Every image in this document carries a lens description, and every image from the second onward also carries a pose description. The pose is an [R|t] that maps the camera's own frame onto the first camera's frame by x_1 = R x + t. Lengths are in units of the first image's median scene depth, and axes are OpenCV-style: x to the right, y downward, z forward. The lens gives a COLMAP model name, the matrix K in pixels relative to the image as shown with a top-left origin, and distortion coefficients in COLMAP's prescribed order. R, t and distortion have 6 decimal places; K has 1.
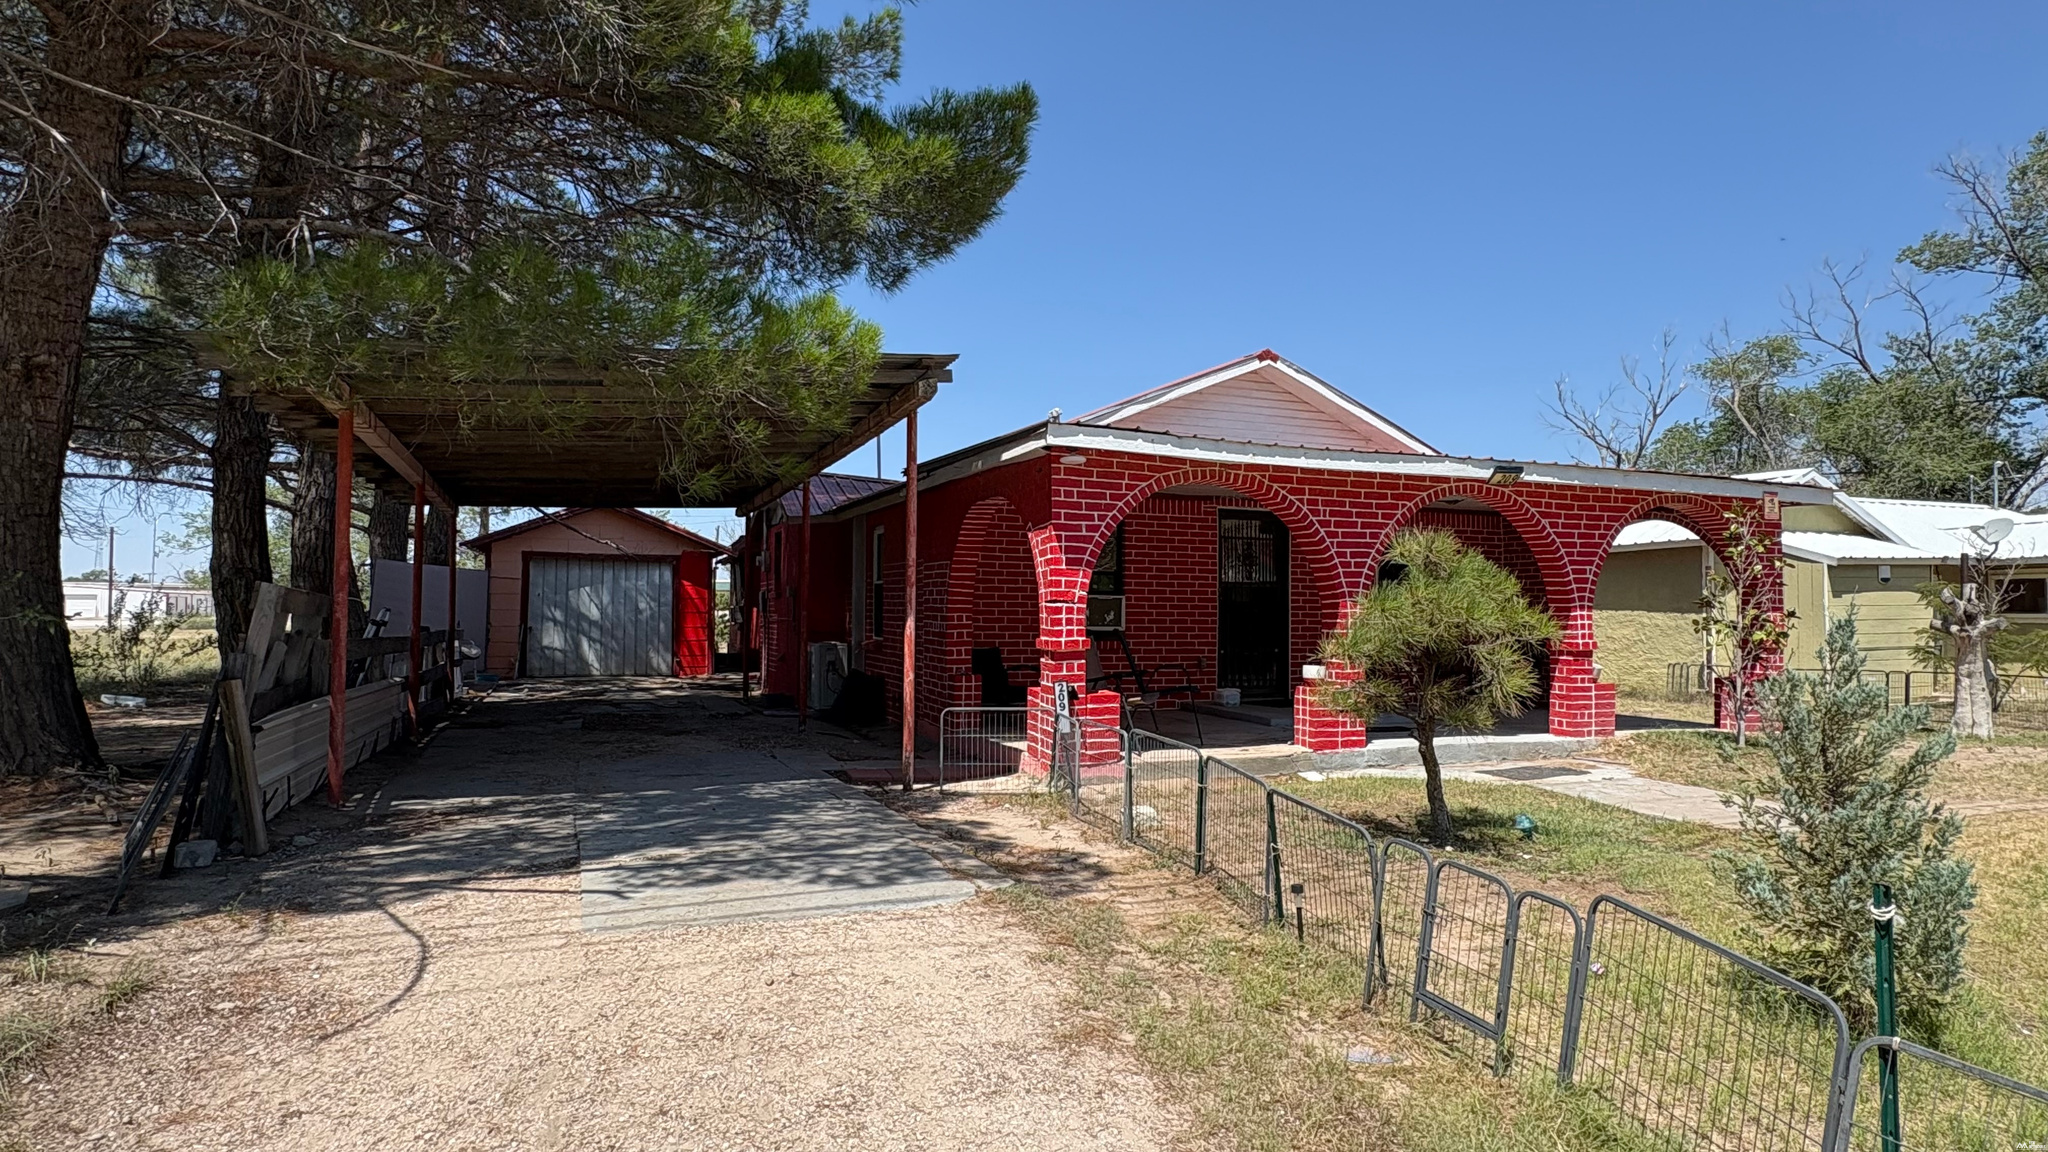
lens RADIAL K [[1083.3, 0, 1014.1], [0, 1083.3, 574.5], [0, 0, 1]] dist [0.001200, 0.000944]
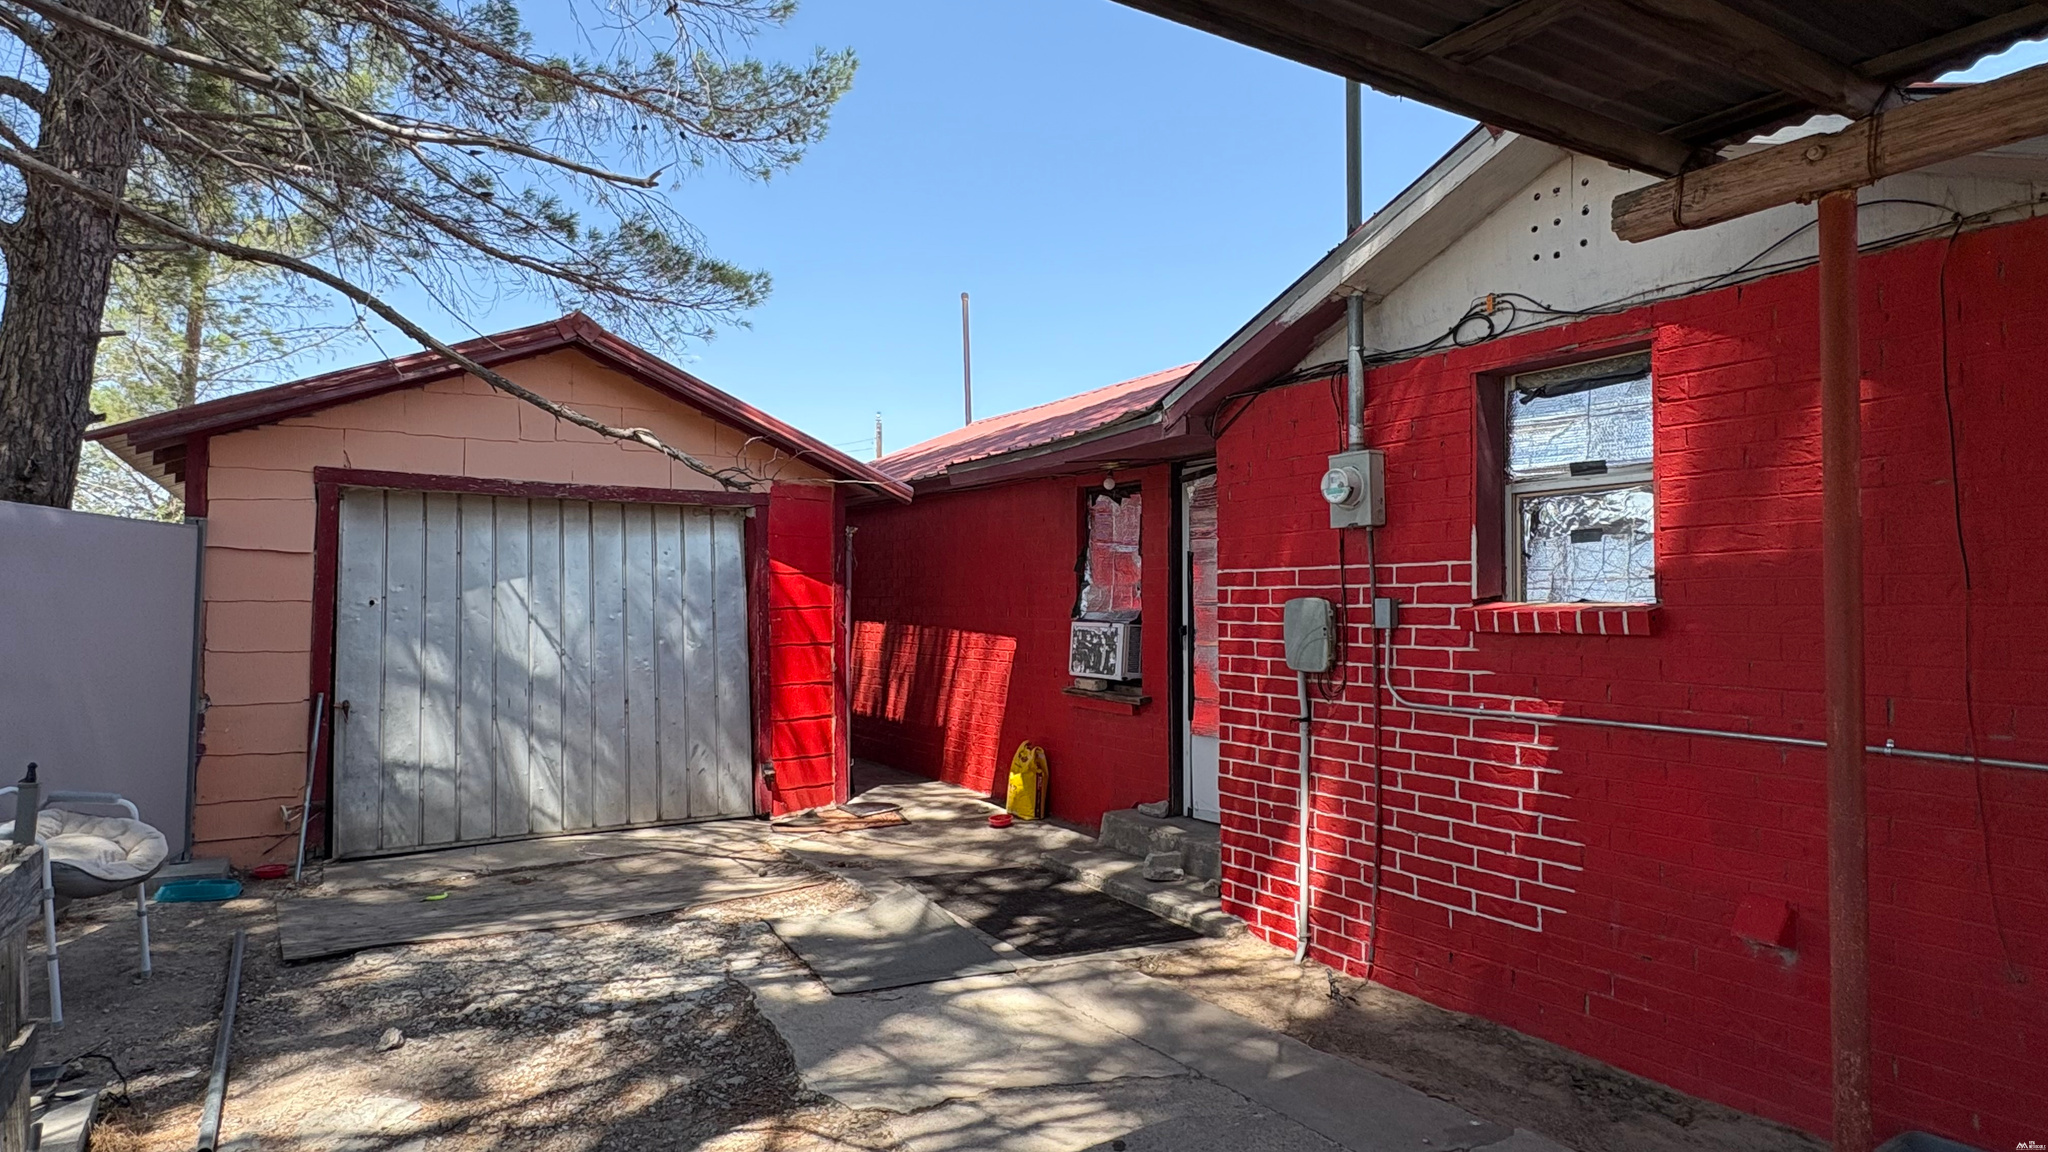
lens RADIAL K [[1145.9, 0, 1024.0], [0, 1145.9, 576.0], [0, 0, 1]] dist [0.001606, 0.000637]
pose [[0.985297, -0.000346, 0.170847, -0.631592], [-0.003933, 0.999687, 0.024707, 0.001979], [-0.170803, -0.025016, 0.984988, 1.302904]]
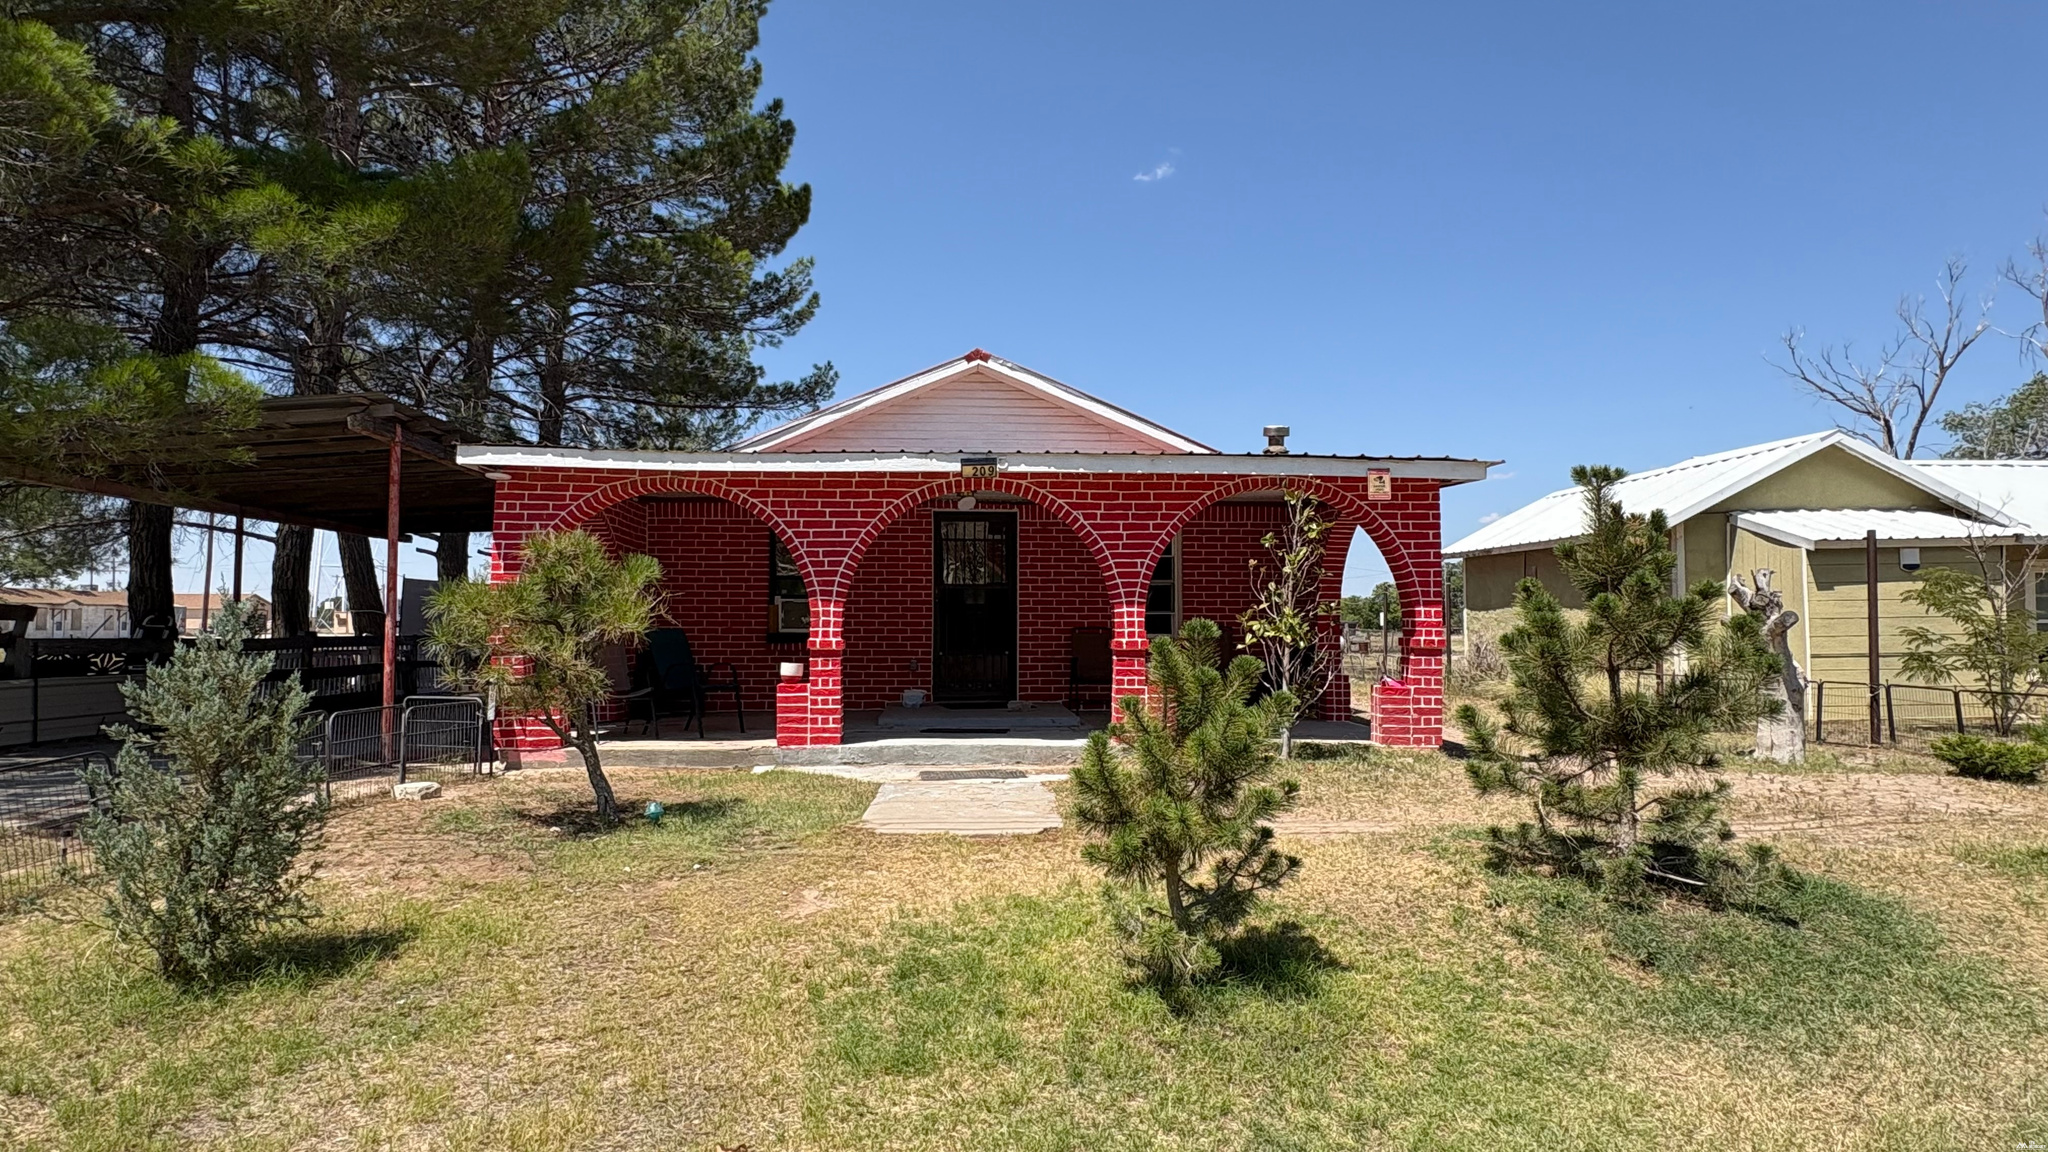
lens RADIAL K [[1090.4, 0, 1024.0], [0, 1090.4, 576.0], [0, 0, 1]] dist [-0.000267, 0.000450]
pose [[0.948702, -0.020965, -0.315477, 0.738788], [0.017913, 0.999761, -0.012572, 0.016974], [0.315665, 0.006276, 0.948850, 0.082426]]
